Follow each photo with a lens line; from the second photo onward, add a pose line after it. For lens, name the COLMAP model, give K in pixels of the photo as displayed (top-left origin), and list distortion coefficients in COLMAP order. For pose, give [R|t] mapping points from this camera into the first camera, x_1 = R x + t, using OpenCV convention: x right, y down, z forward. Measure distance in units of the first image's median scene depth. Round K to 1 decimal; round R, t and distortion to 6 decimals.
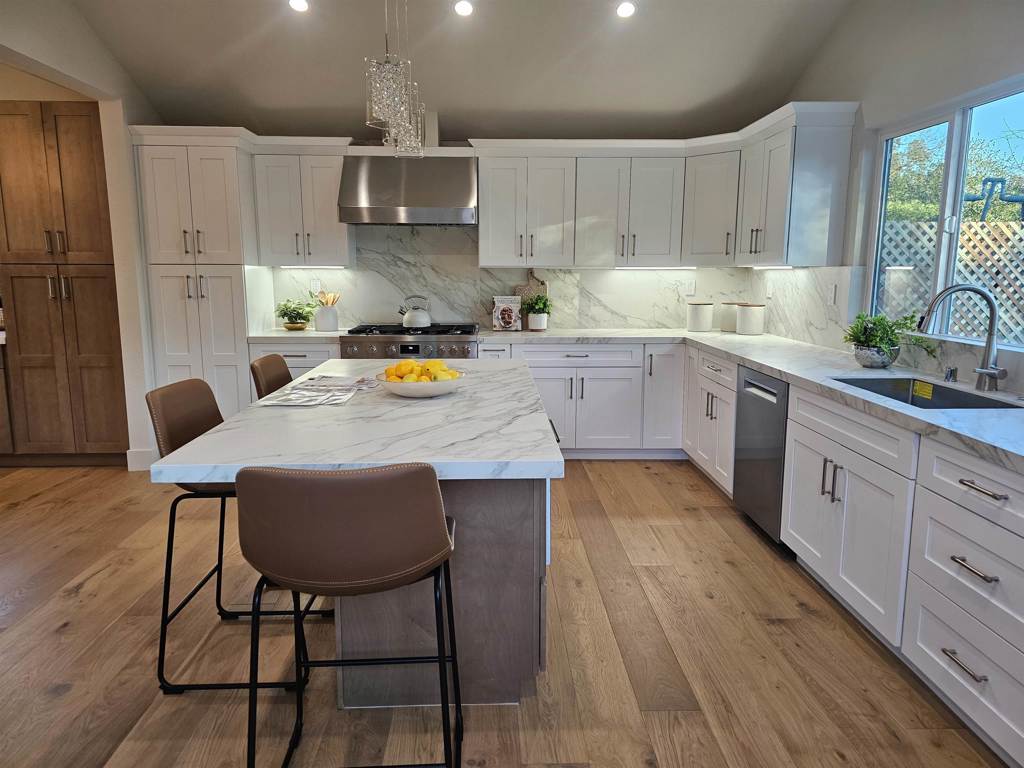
lens RADIAL K [[683.3, 0, 507.4], [0, 683.3, 380.9], [0, 0, 1]] dist [0.067820, -0.066833]
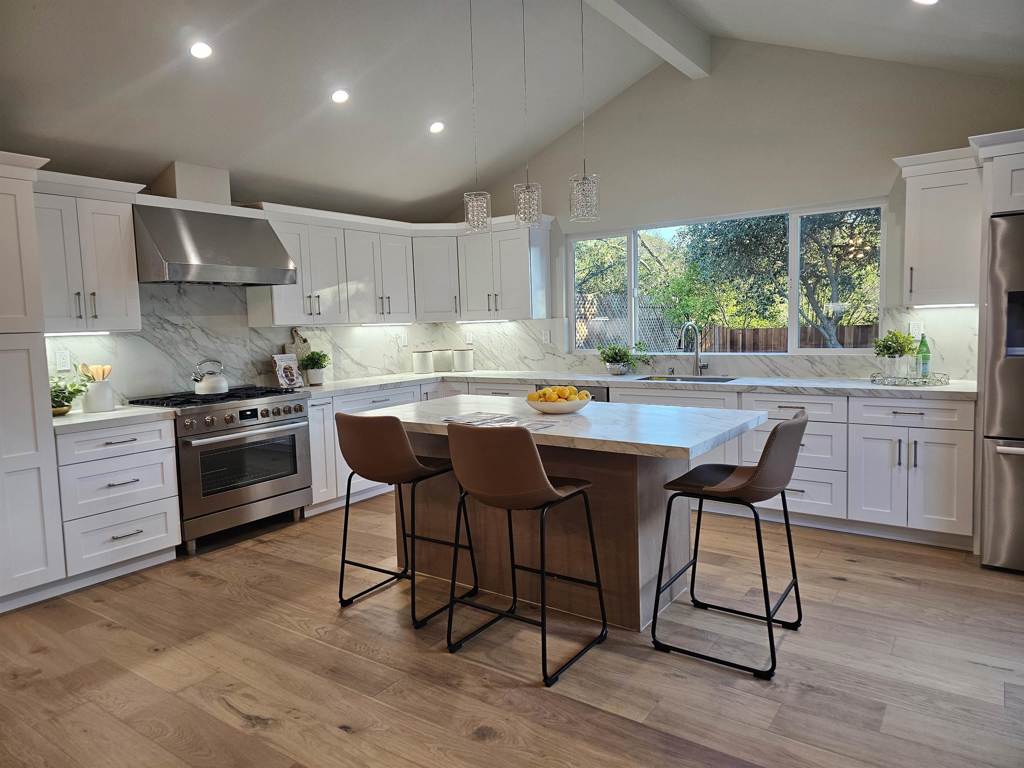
lens RADIAL K [[678.8, 0, 514.8], [0, 678.8, 377.5], [0, 0, 1]] dist [0.072190, -0.058677]
pose [[0.603801, -0.090405, 0.791992, -0.634285], [0.162474, 0.986649, -0.011243, -0.024754], [-0.780402, 0.135467, 0.610428, 0.126347]]
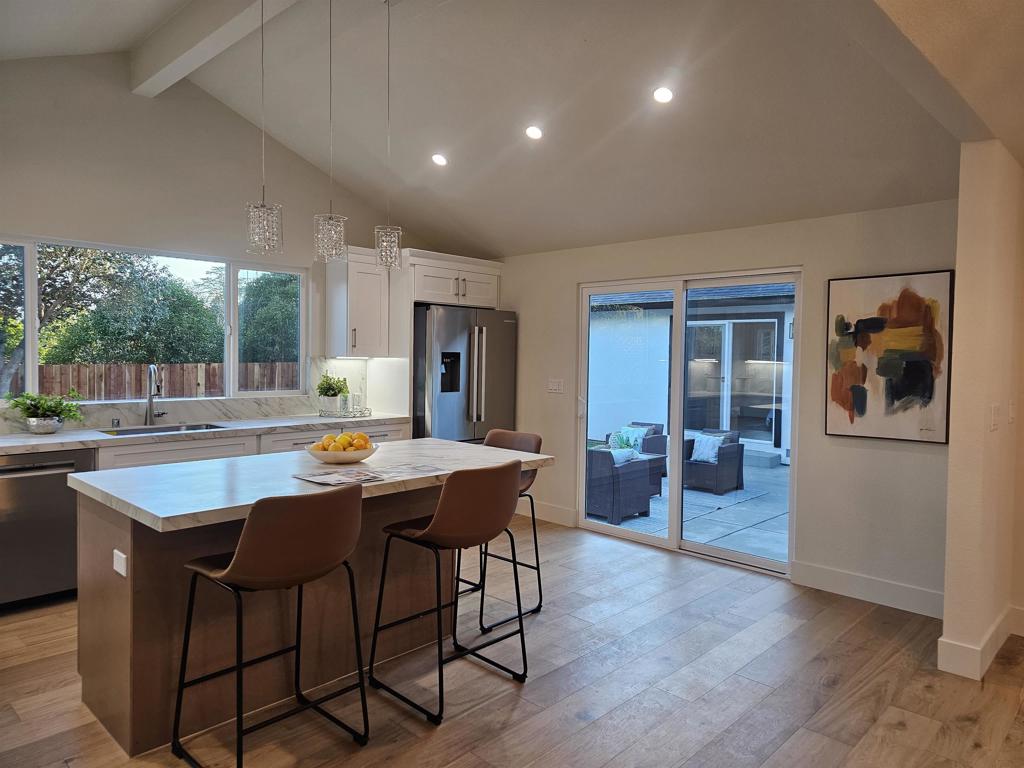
lens RADIAL K [[683.3, 0, 507.4], [0, 683.3, 380.9], [0, 0, 1]] dist [0.067820, -0.066833]
pose [[-0.703204, -0.041174, 0.709795, -0.636237], [0.099087, 0.982904, 0.155183, -0.150743], [-0.704050, 0.179457, -0.687102, 0.839424]]
